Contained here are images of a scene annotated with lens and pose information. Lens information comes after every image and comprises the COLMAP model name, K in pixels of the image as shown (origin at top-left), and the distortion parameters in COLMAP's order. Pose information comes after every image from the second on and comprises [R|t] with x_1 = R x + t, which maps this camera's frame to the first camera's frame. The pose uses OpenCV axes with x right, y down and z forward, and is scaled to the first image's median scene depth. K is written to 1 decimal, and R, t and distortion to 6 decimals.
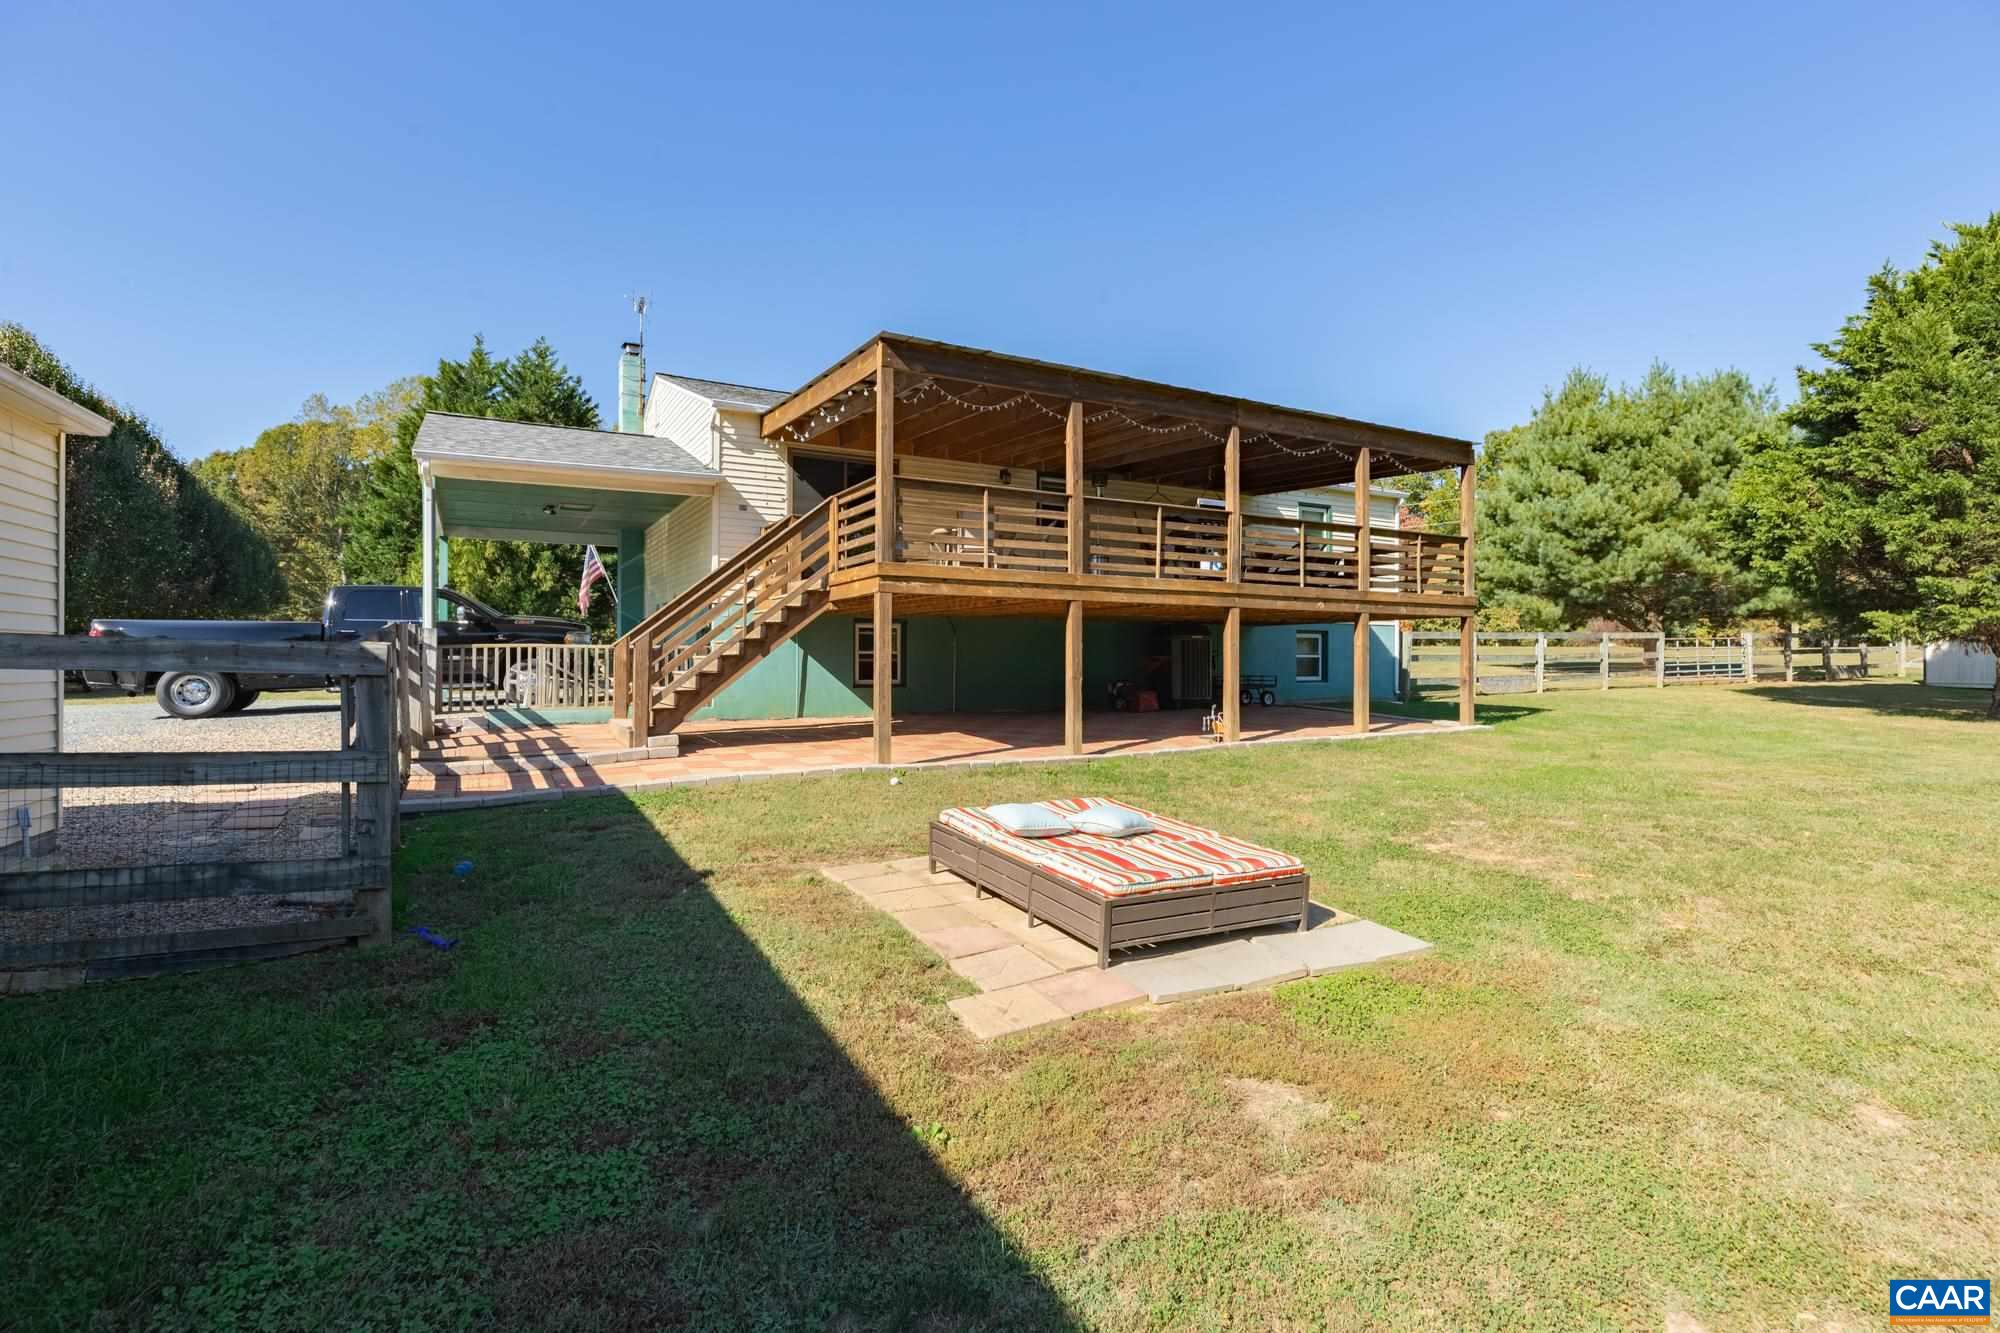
lens RADIAL K [[958.6, 0, 1003.4], [0, 958.6, 656.9], [0, 0, 1]] dist [-0.005541, -0.000124]
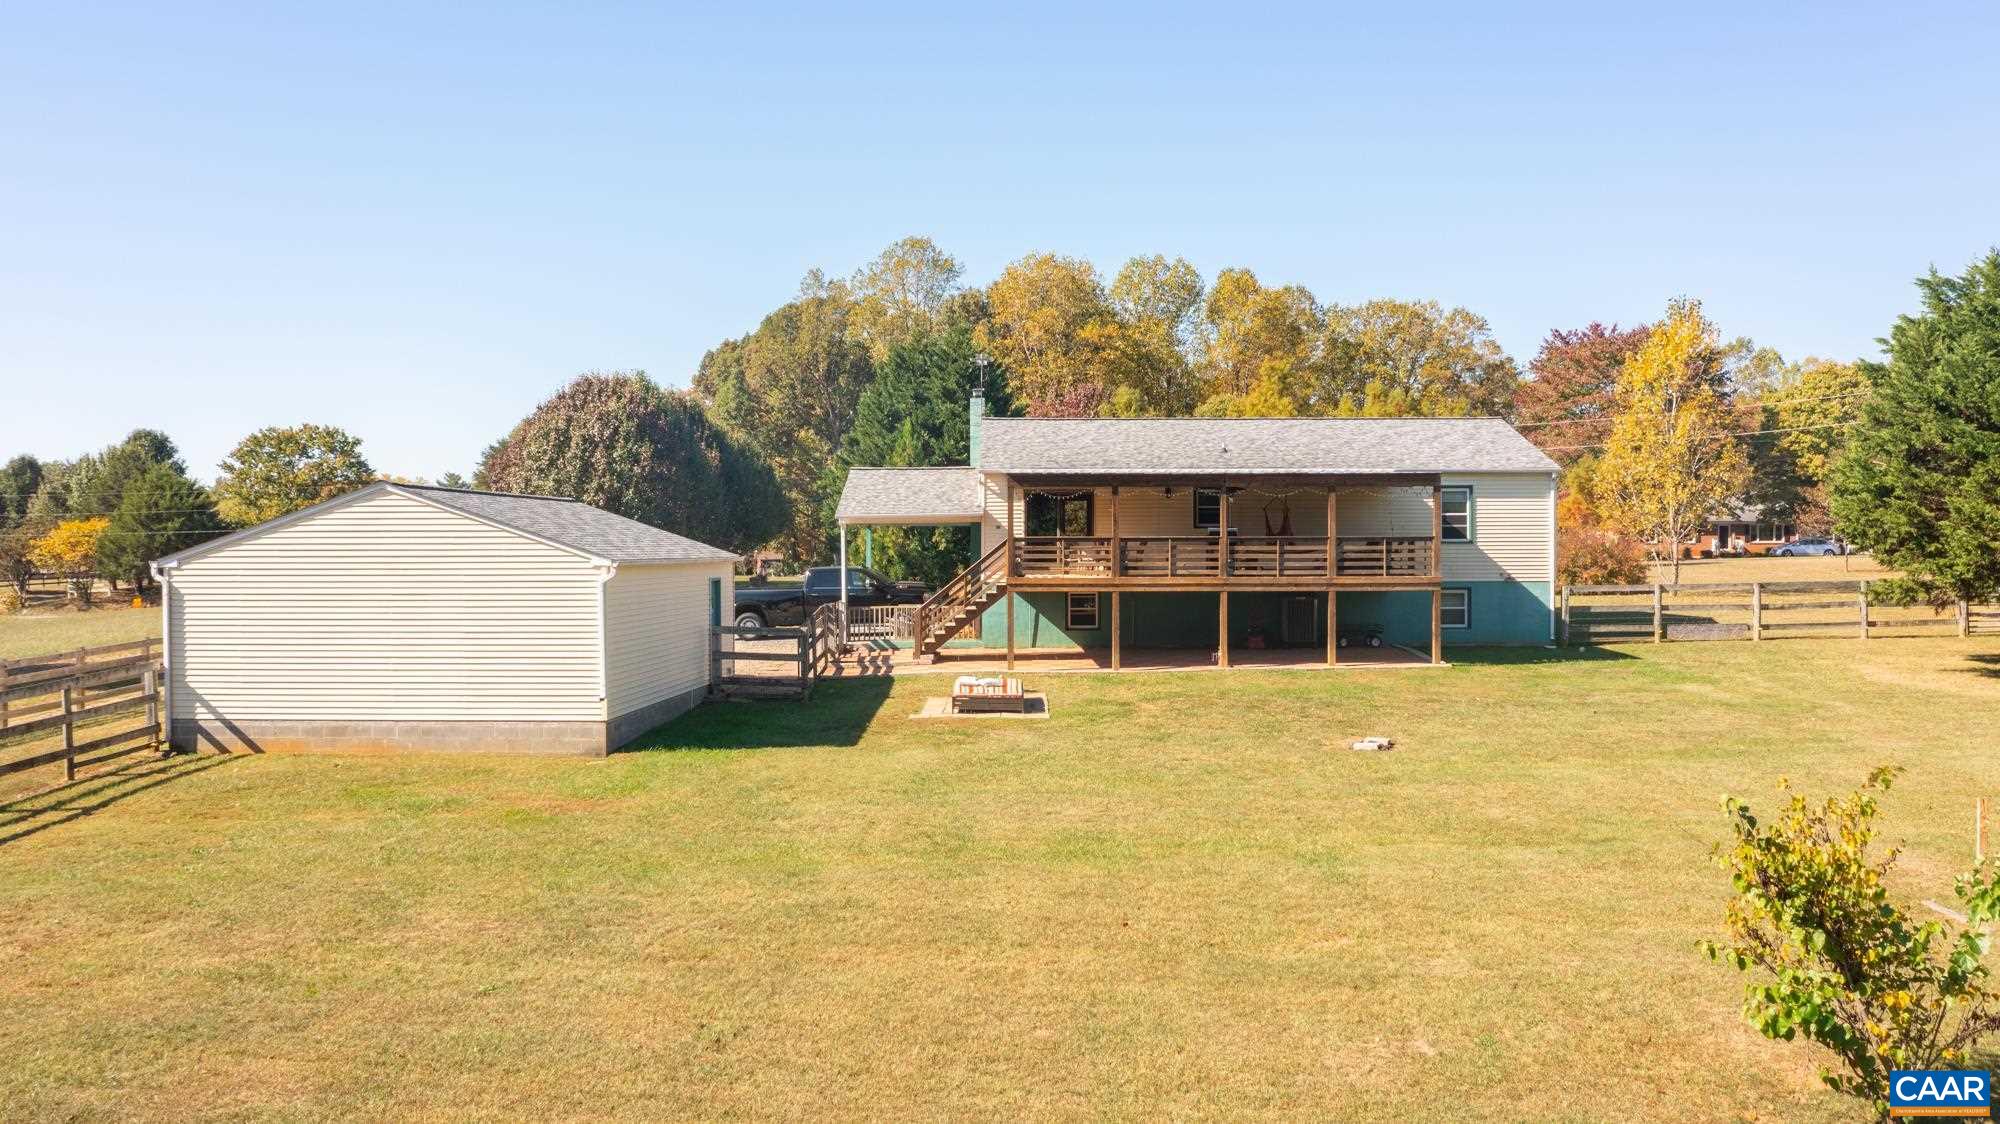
lens RADIAL K [[1603.3, 0, 1001.2], [0, 1603.3, 562.9], [0, 0, 1]] dist [-0.008308, 0.000311]
pose [[0.871128, -0.002315, -0.491051, 1.001597], [0.010275, 0.999856, 0.013513, -0.111614], [0.490949, -0.016817, 0.871026, -1.328235]]
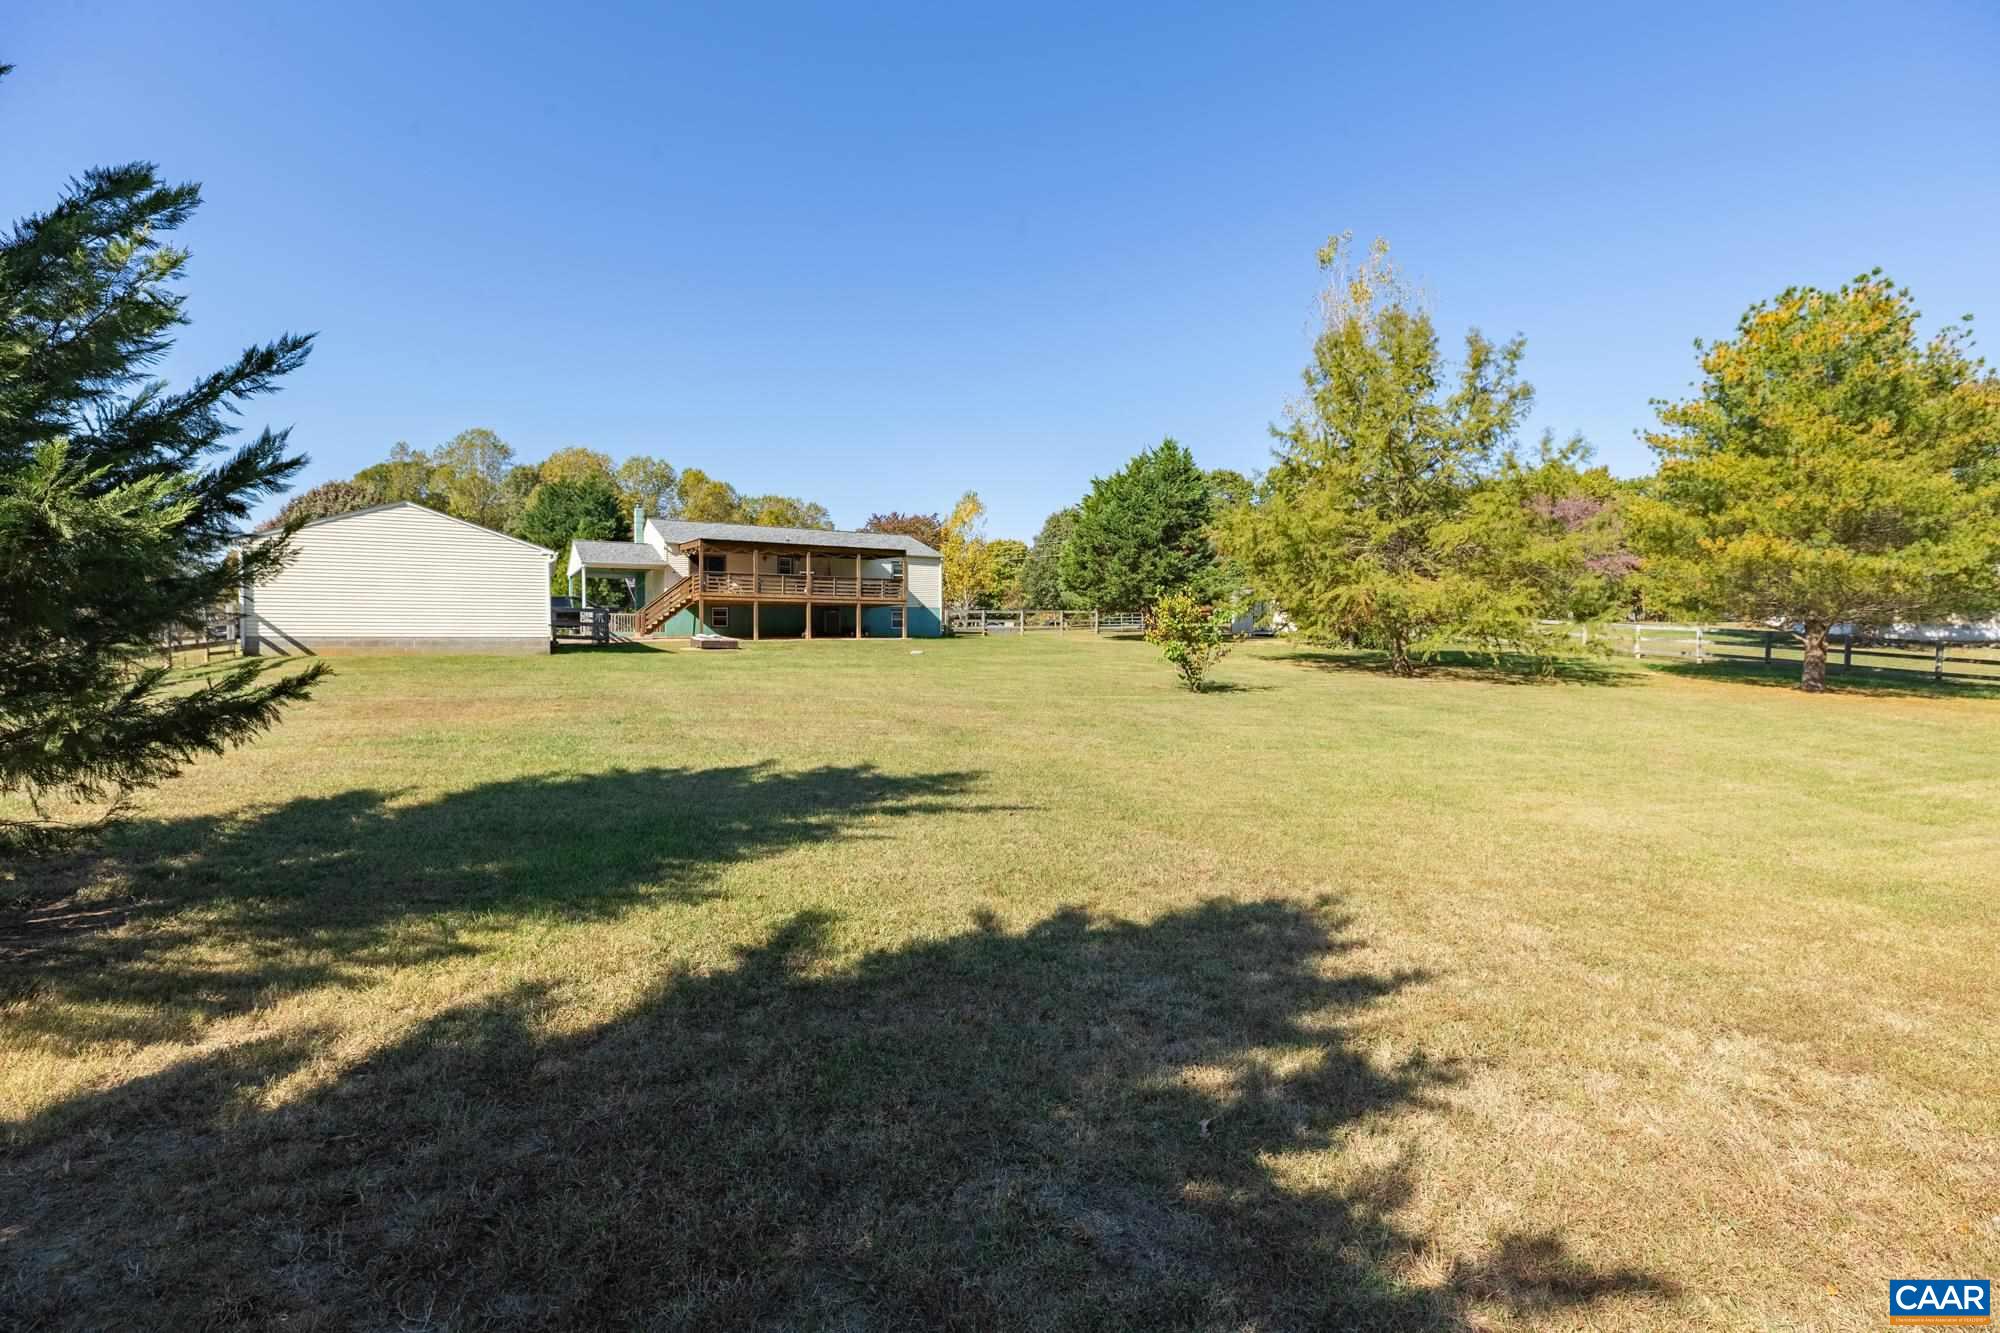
lens RADIAL K [[920.2, 0, 1006.8], [0, 920.2, 650.8], [0, 0, 1]] dist [-0.004041, -0.000013]
pose [[0.999892, -0.006601, 0.013121, 0.705207], [0.006476, 0.999934, 0.009526, 0.076812], [-0.013183, -0.009440, 0.999869, -1.855192]]
